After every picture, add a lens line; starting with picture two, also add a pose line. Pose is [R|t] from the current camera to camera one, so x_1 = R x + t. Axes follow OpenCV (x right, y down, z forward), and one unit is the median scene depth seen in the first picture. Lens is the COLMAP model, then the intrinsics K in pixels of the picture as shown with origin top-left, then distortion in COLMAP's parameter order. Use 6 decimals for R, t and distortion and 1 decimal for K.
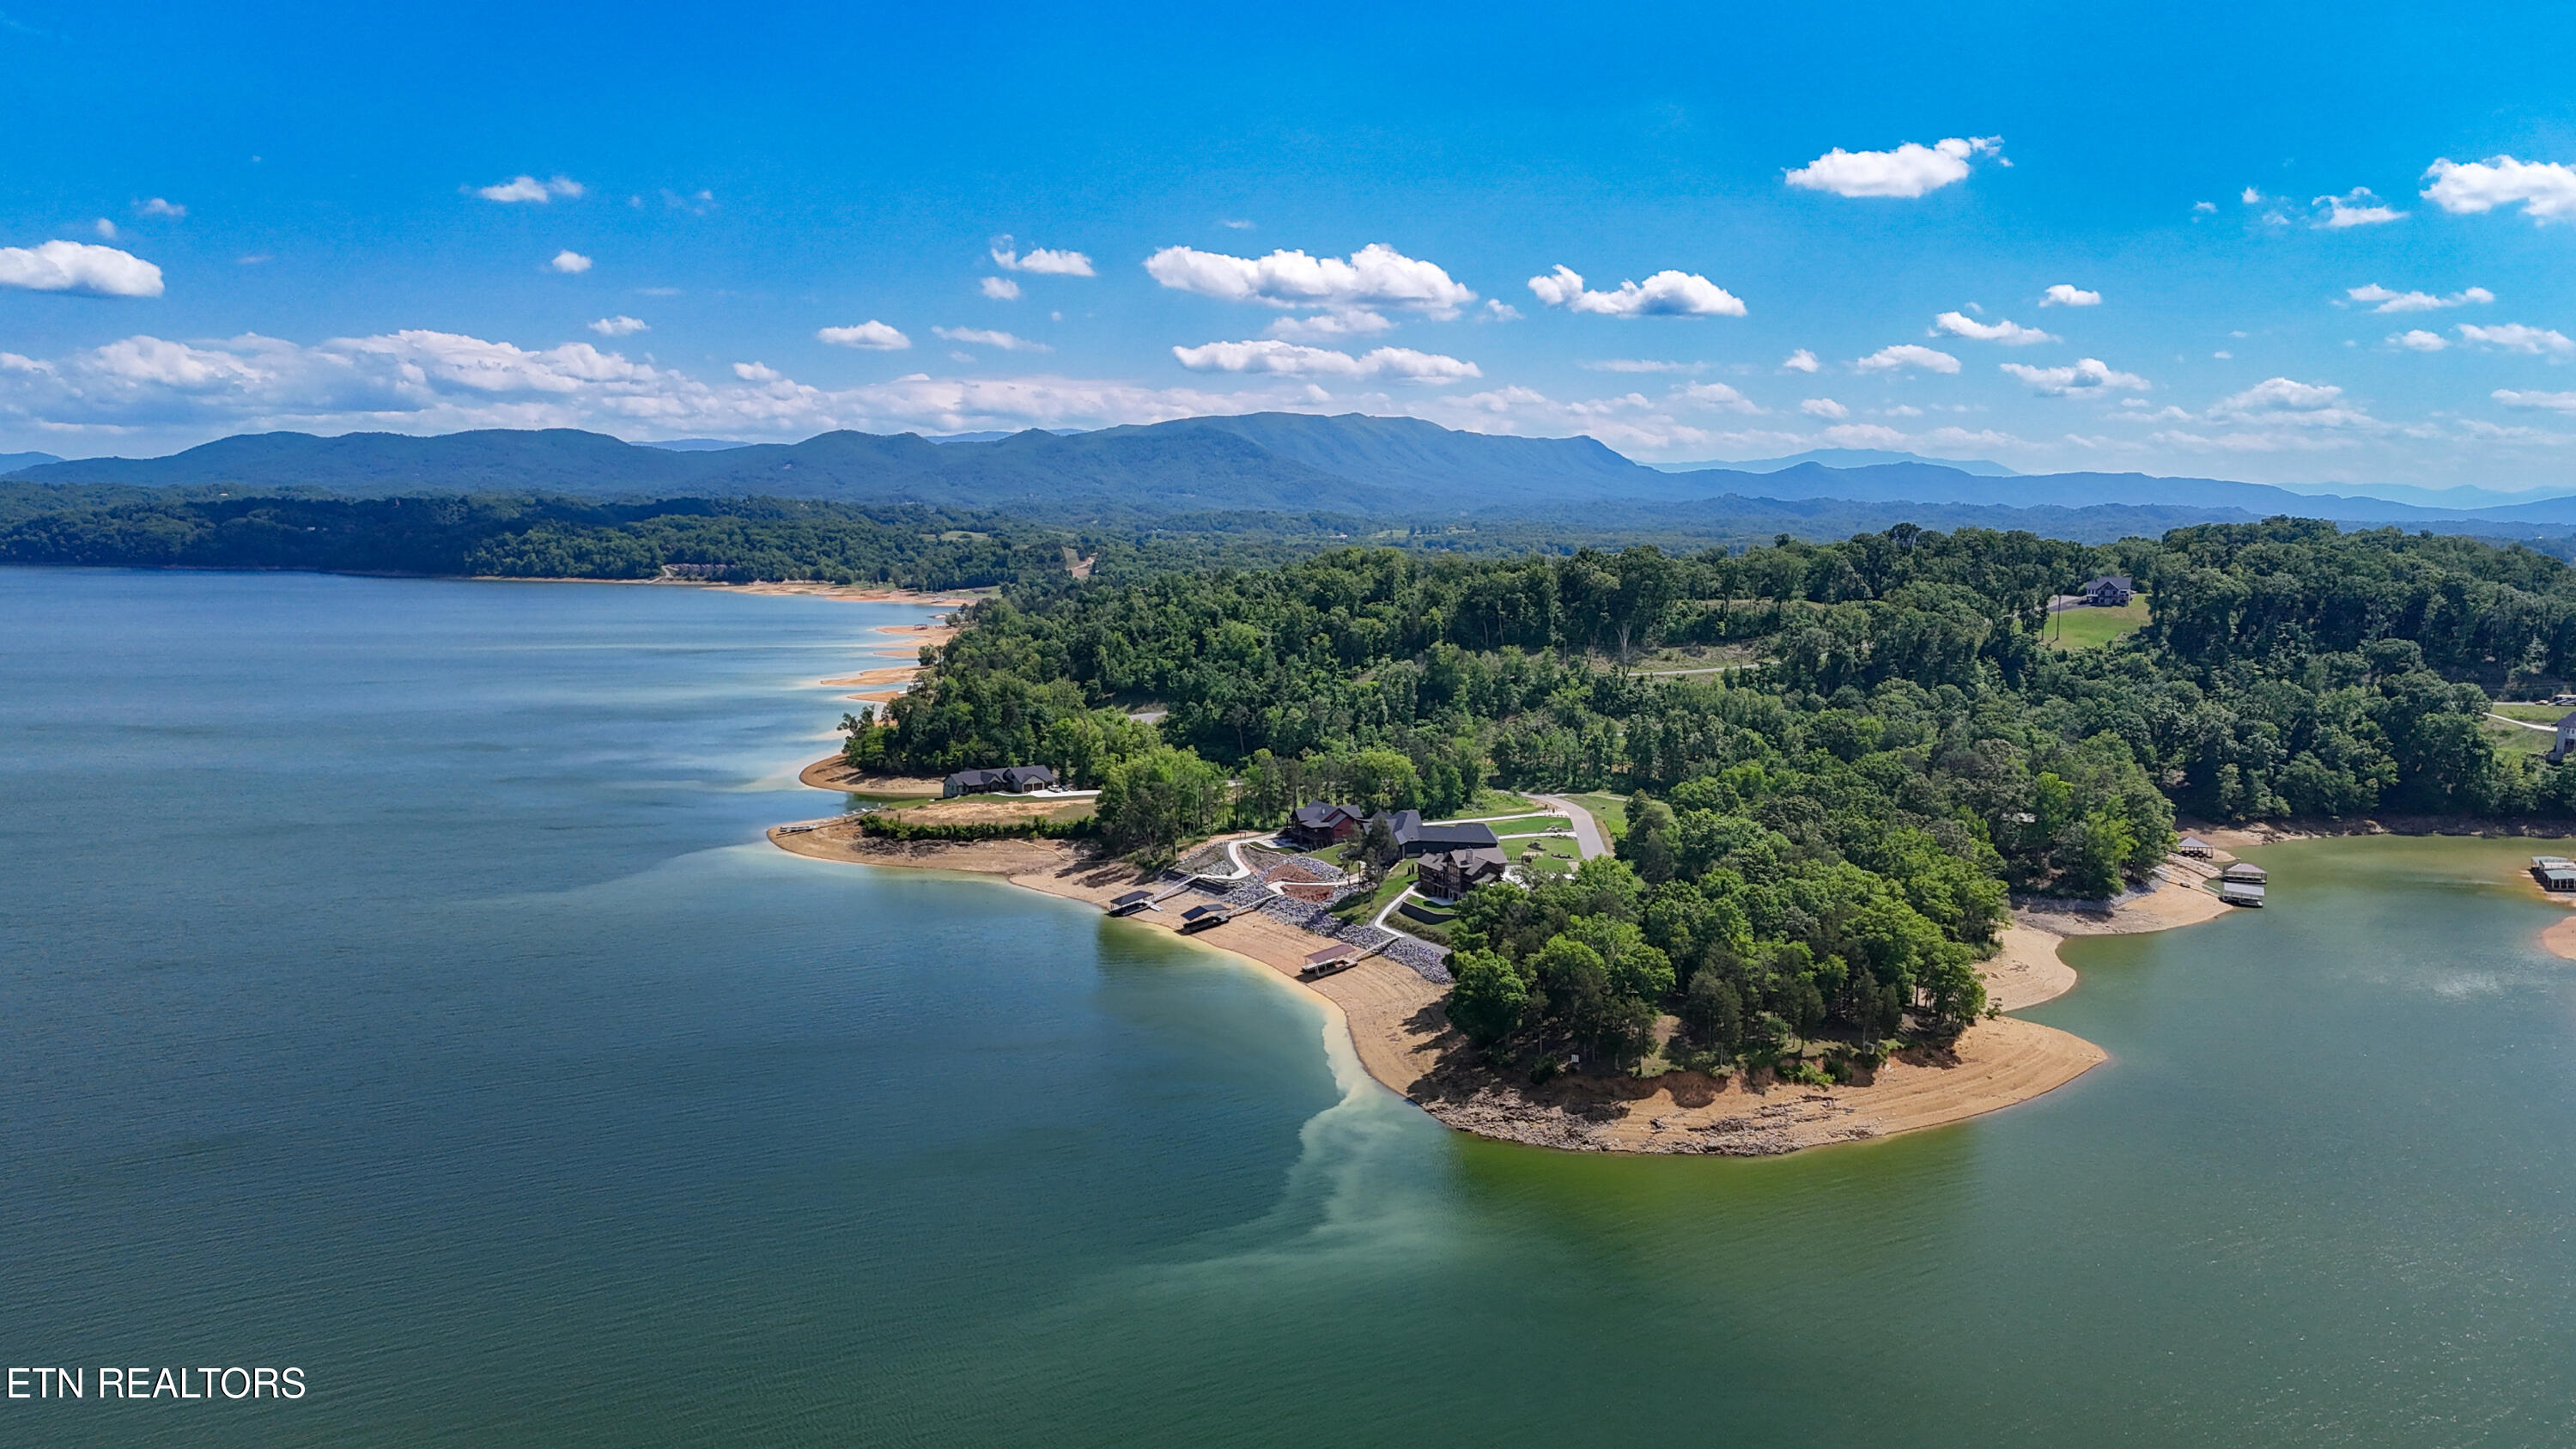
lens RADIAL K [[1890.8, 0, 1288.0], [0, 1890.8, 724.5], [0, 0, 1]] dist [0.098988, -0.101465]
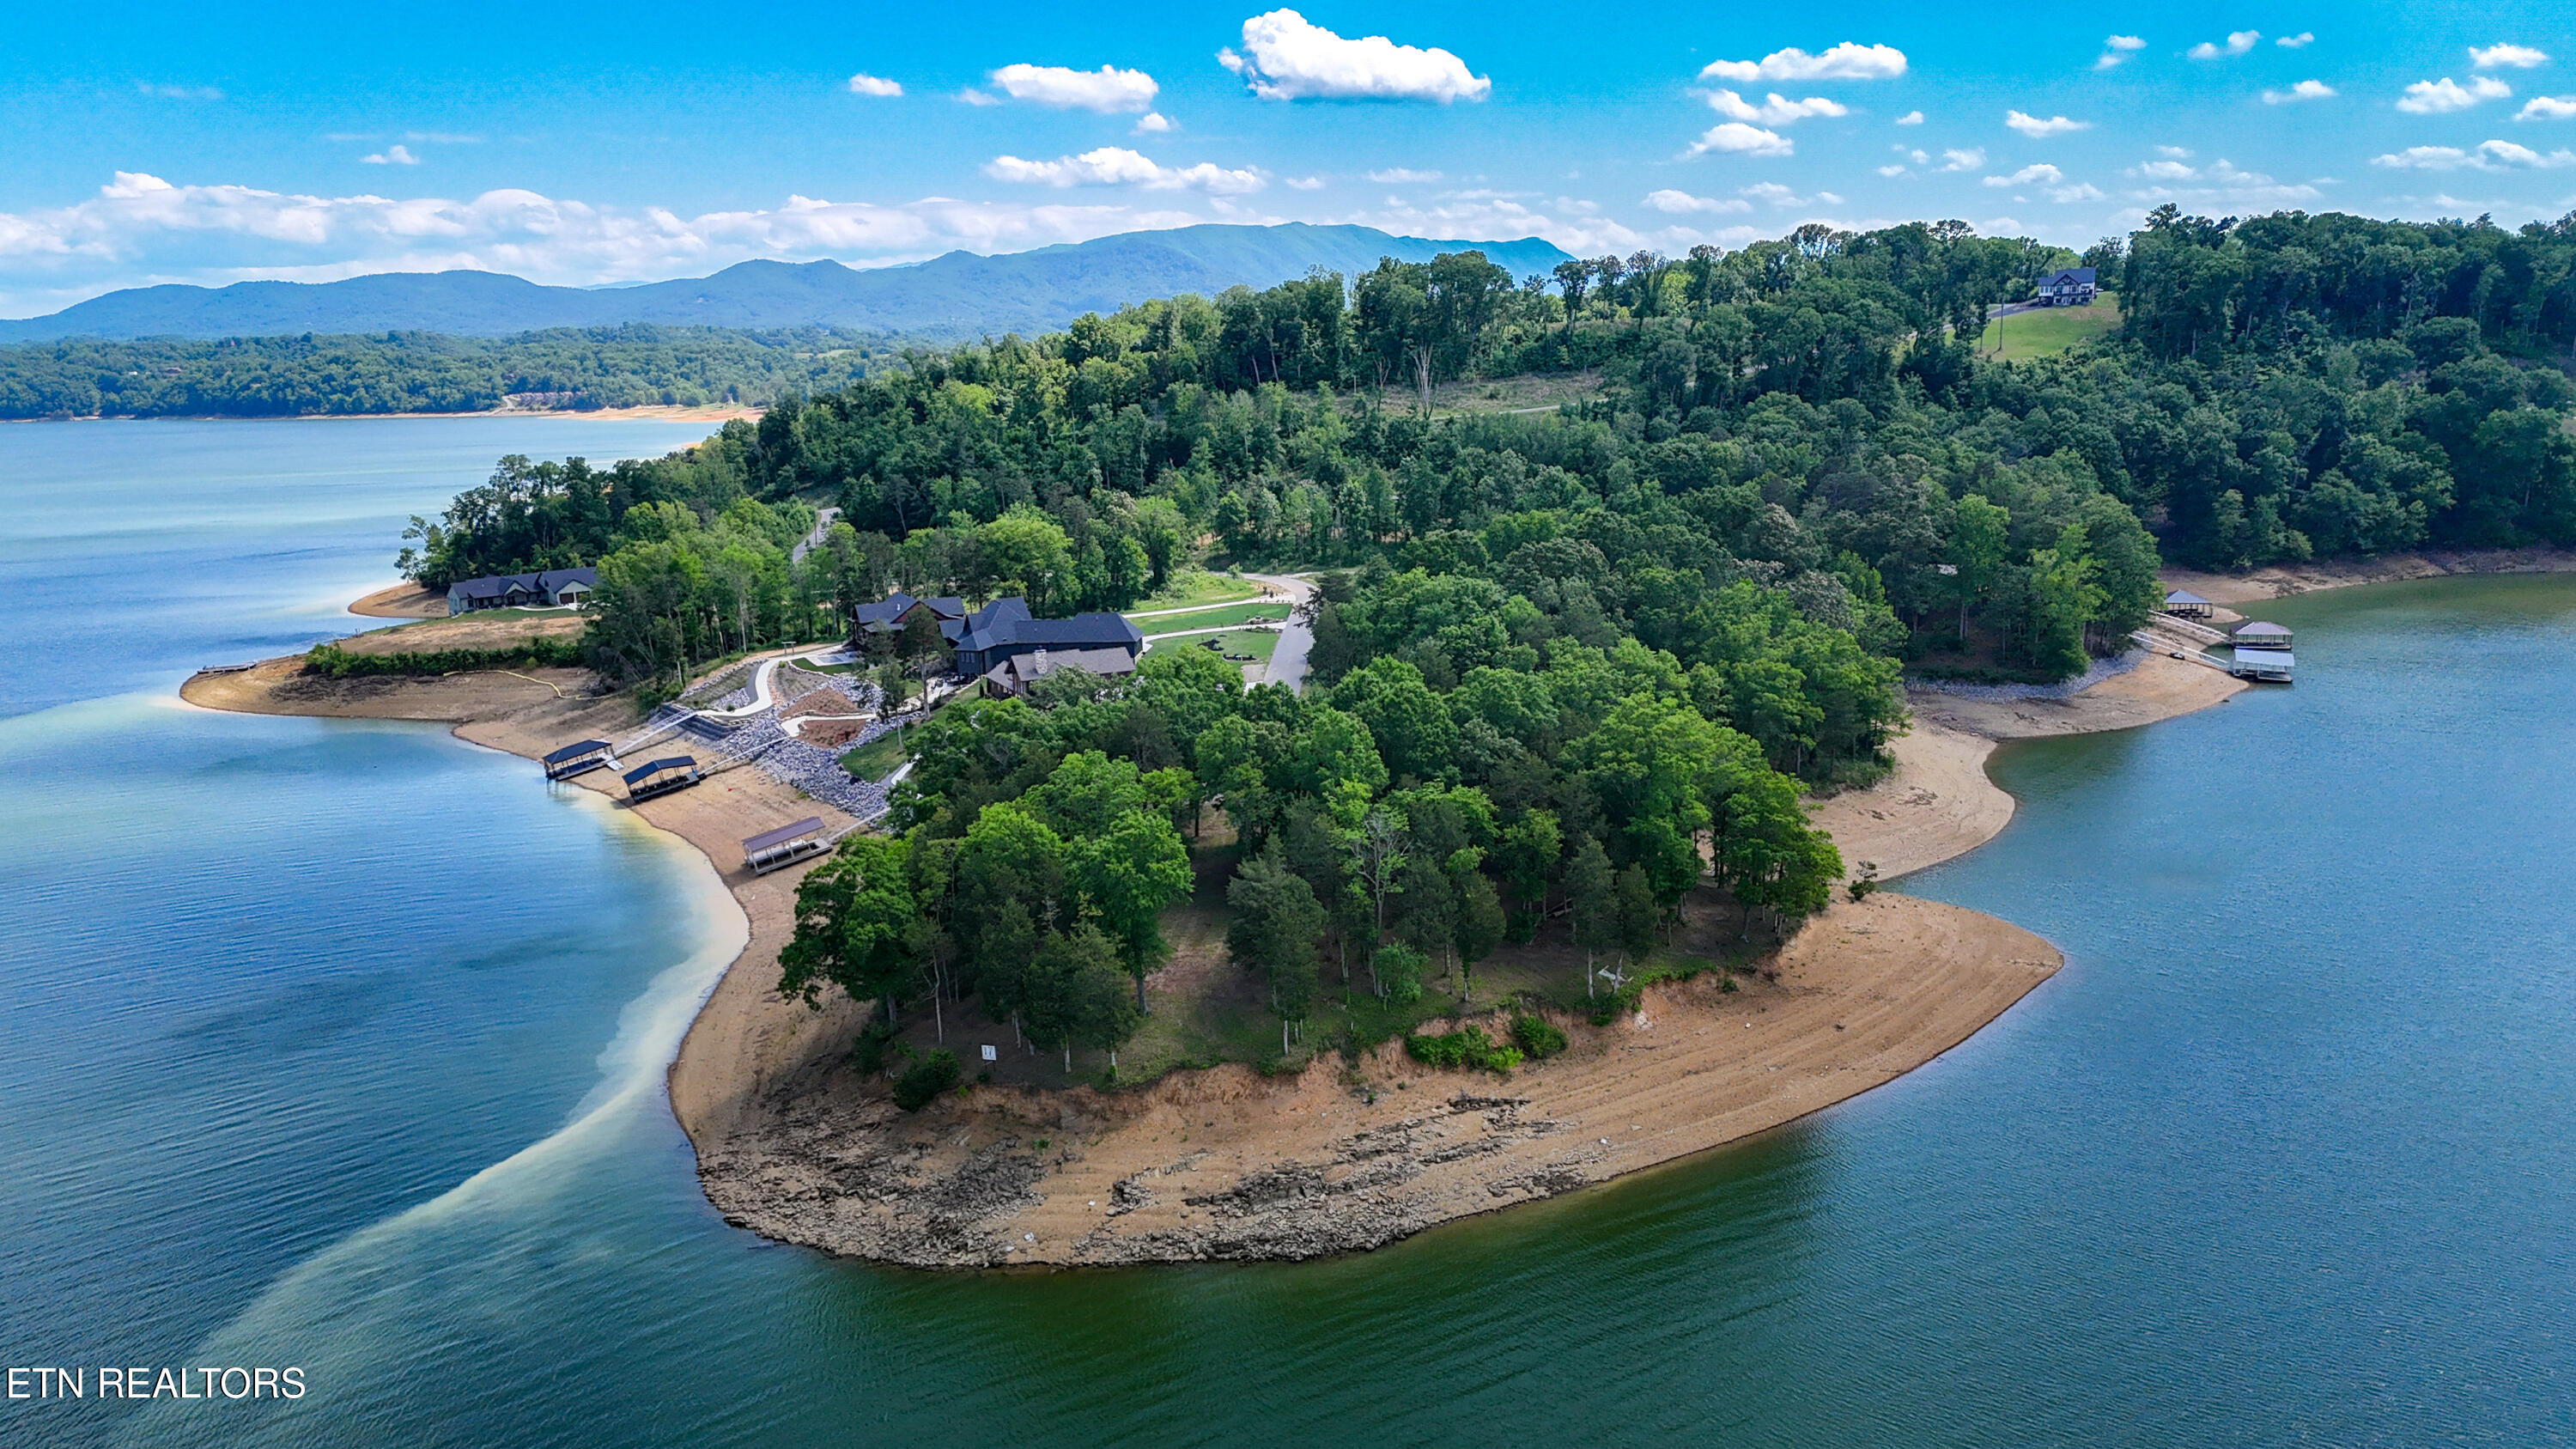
lens RADIAL K [[1890.8, 0, 1288.0], [0, 1890.8, 724.5], [0, 0, 1]] dist [0.098988, -0.101465]
pose [[0.998849, -0.045721, 0.014508, 0.116545], [0.044212, 0.994844, 0.091271, 0.026162], [-0.018606, -0.090524, 0.995720, 0.268963]]
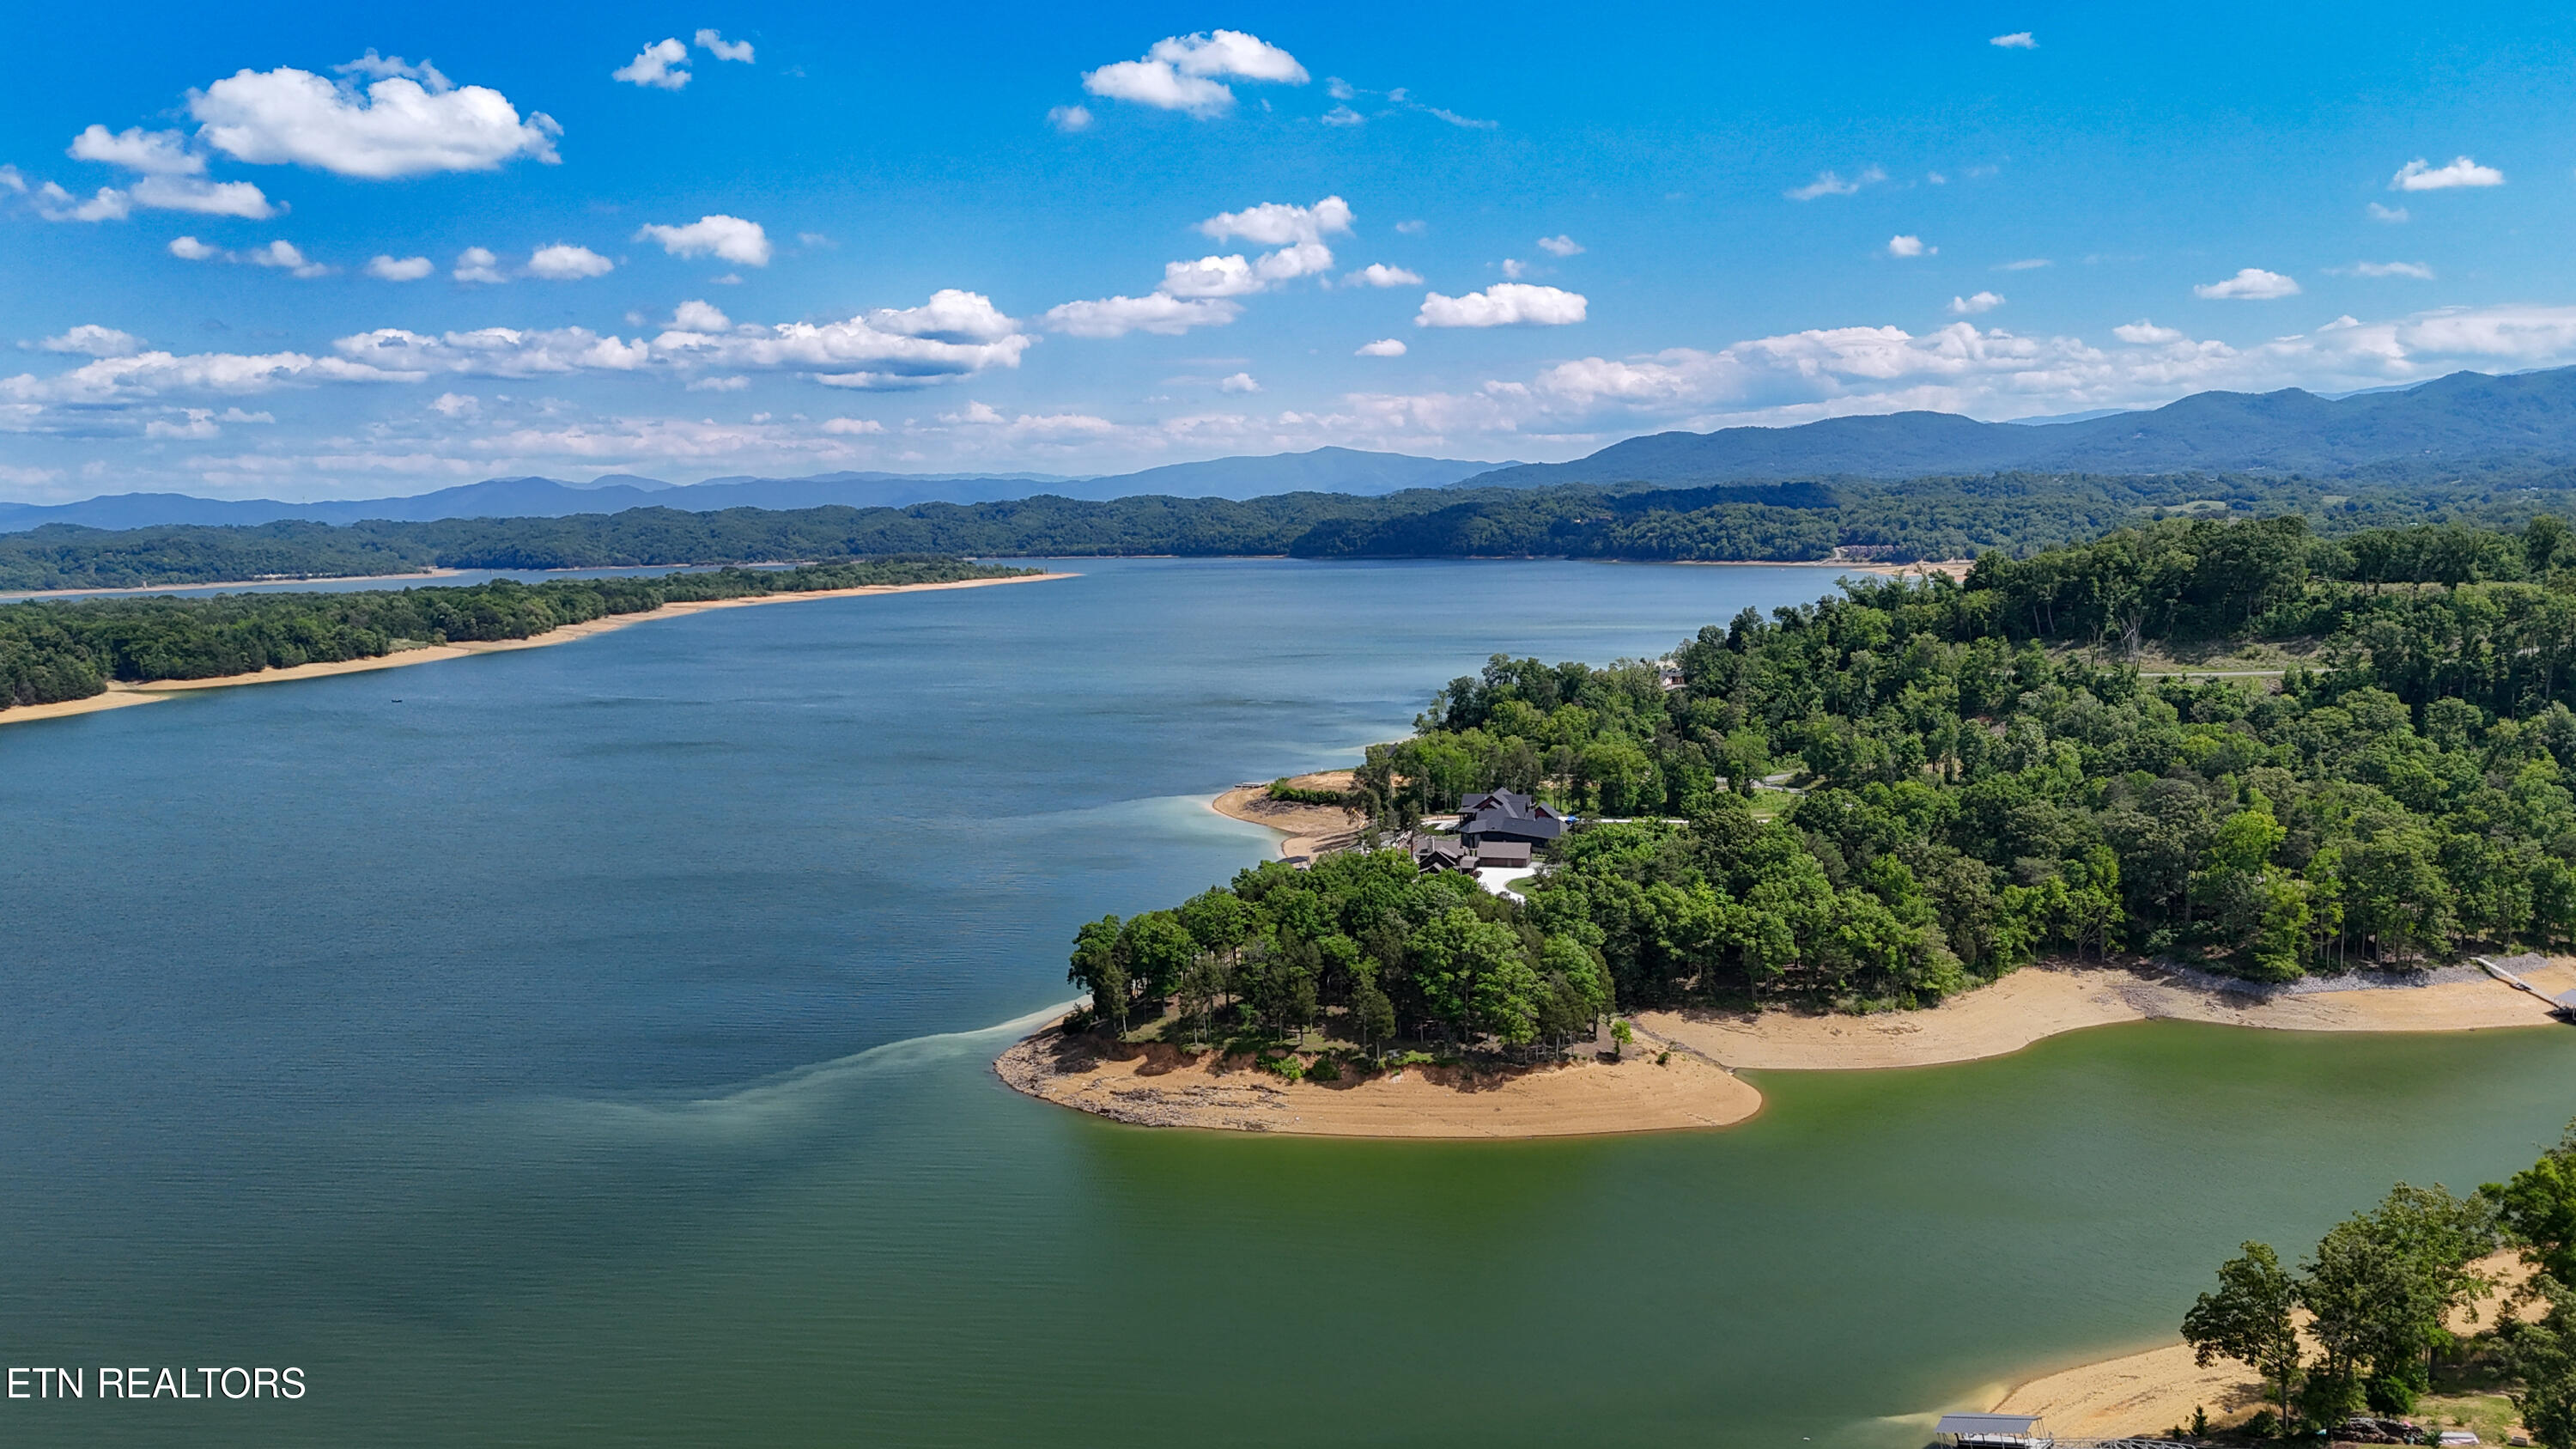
lens RADIAL K [[1890.8, 0, 1288.0], [0, 1890.8, 724.5], [0, 0, 1]] dist [0.098988, -0.101465]
pose [[0.763172, 0.045831, -0.644568, 0.481746], [-0.038559, 0.998934, 0.025374, -0.012466], [0.645044, 0.005489, 0.764126, 0.122824]]
